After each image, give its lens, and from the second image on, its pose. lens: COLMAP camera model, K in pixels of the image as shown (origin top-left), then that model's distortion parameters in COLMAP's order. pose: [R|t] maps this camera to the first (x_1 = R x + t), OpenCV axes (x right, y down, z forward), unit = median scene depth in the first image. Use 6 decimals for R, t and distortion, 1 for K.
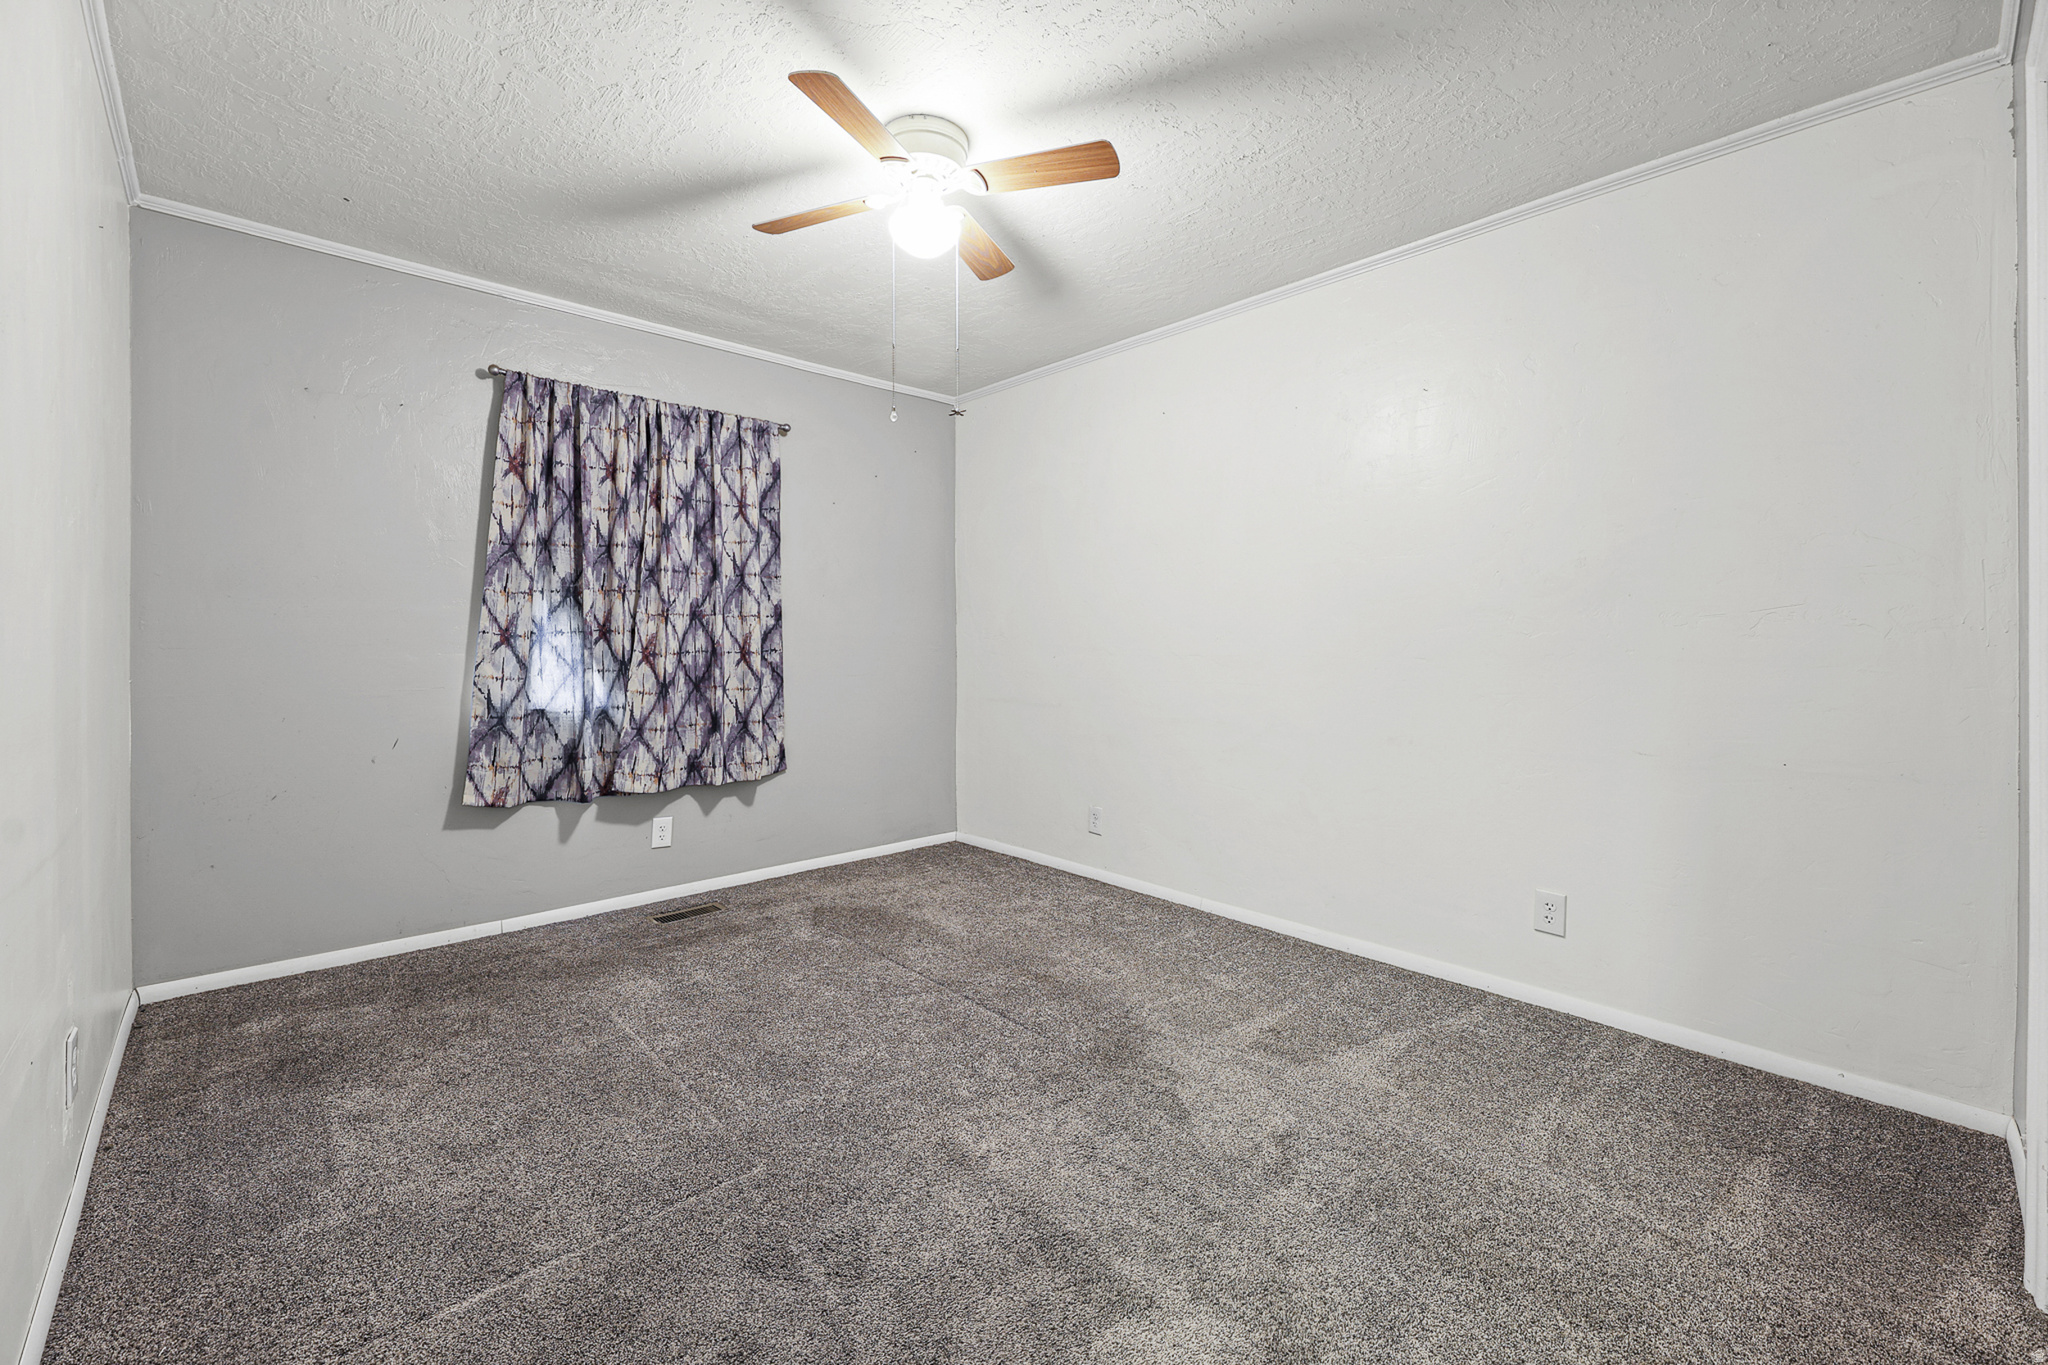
lens RADIAL K [[839.2, 0, 1024.0], [0, 839.2, 682.5], [0, 0, 1]] dist [-0.003535, -0.000554]
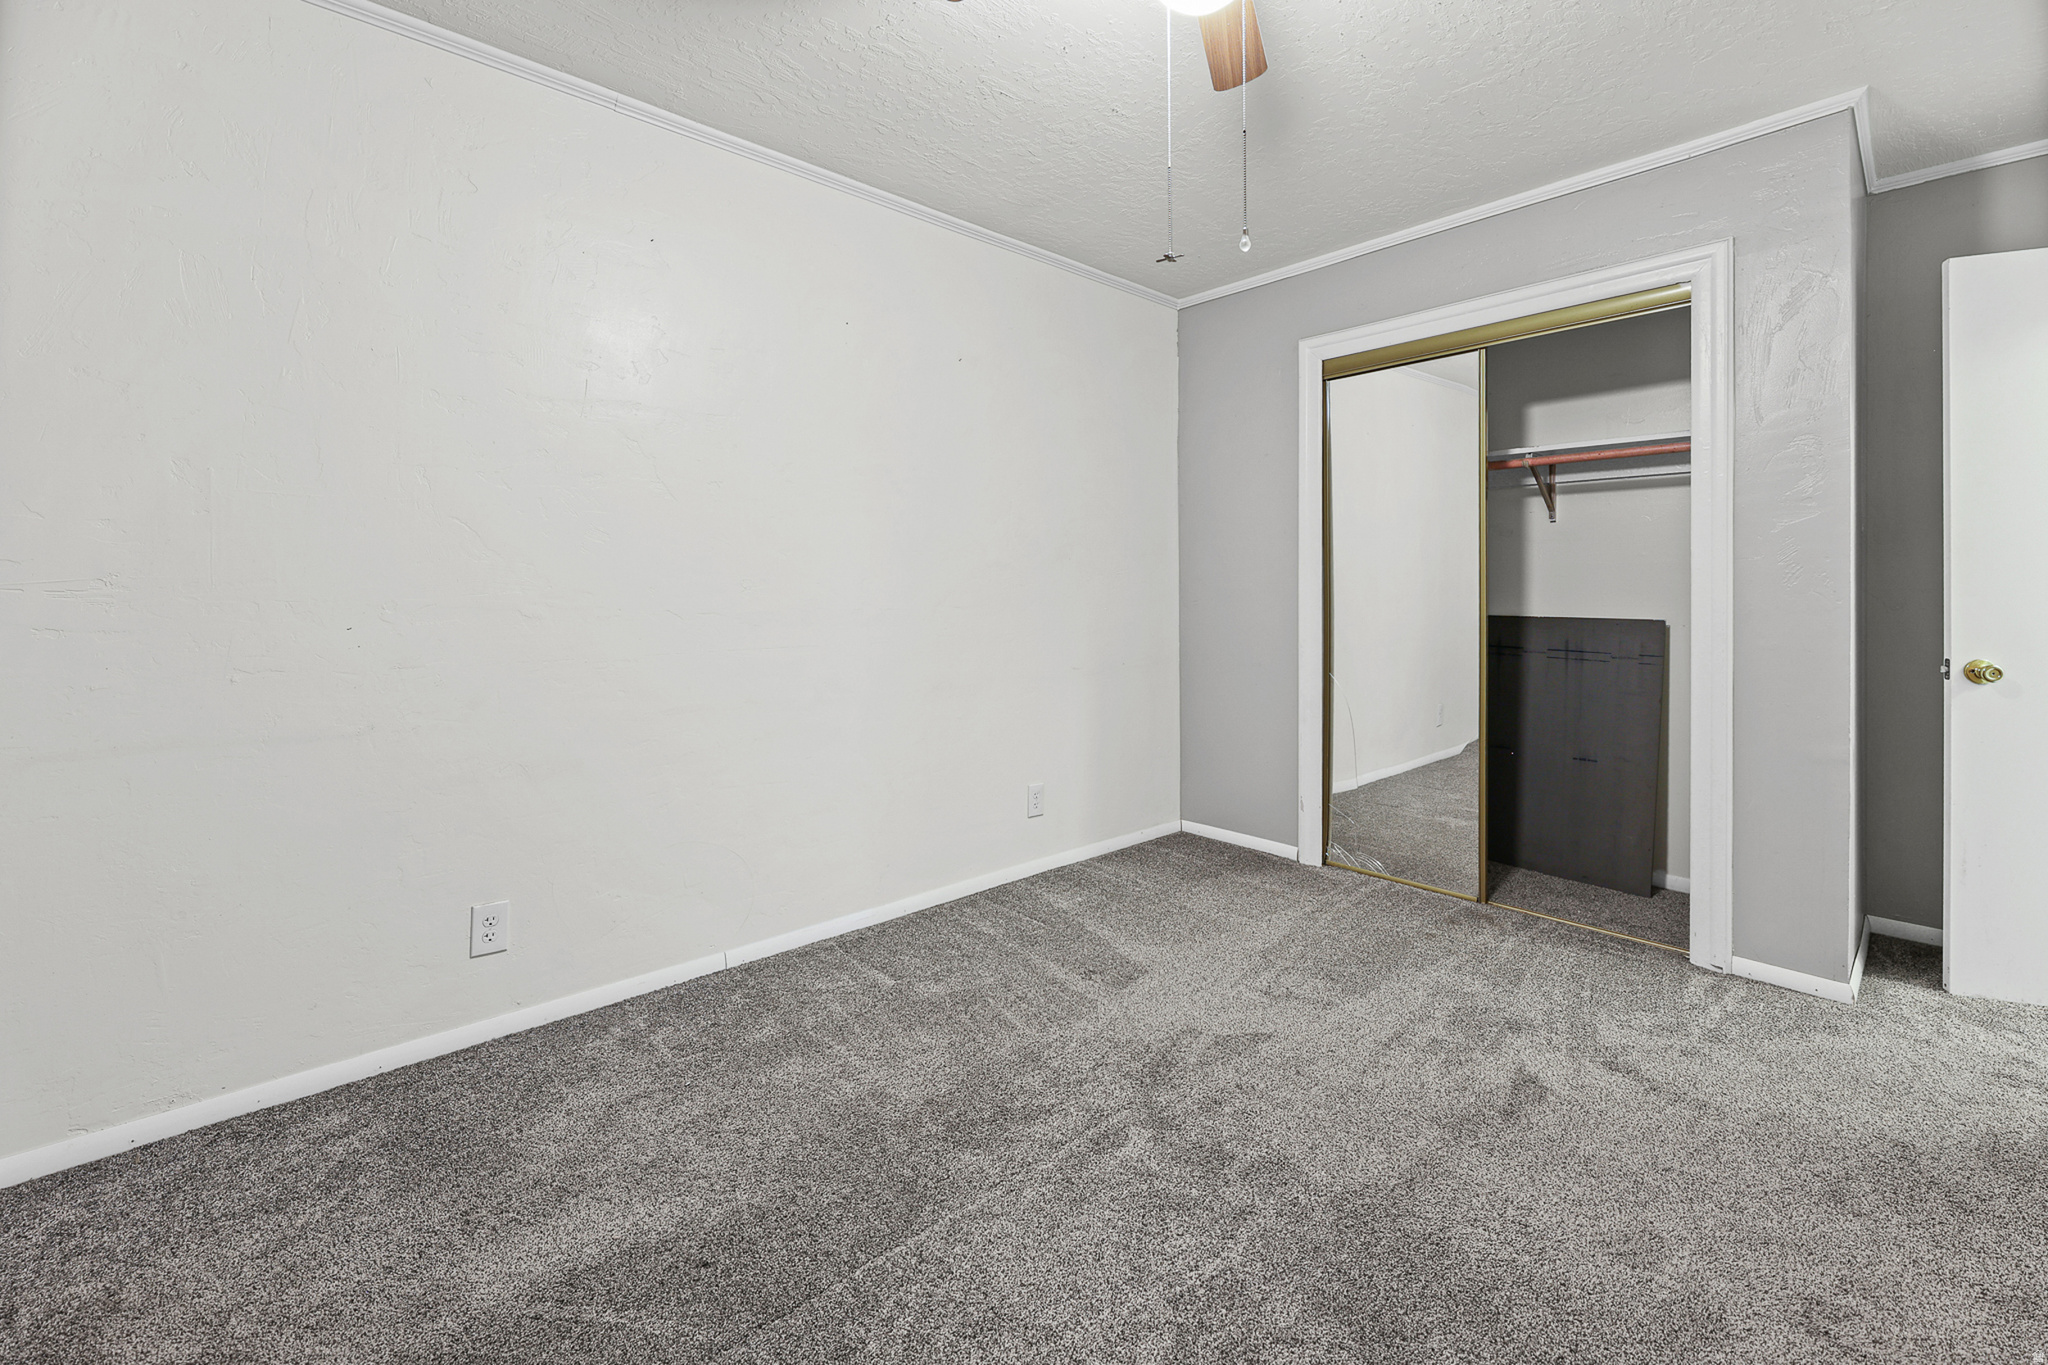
lens RADIAL K [[841.7, 0, 1046.3], [0, 841.7, 657.4], [0, 0, 1]] dist [-0.001508, -0.000118]
pose [[-0.001320, -0.080398, 0.996762, -0.658275], [0.047461, 0.995634, 0.080370, -0.050709], [-0.998872, 0.047414, 0.002502, 0.972048]]
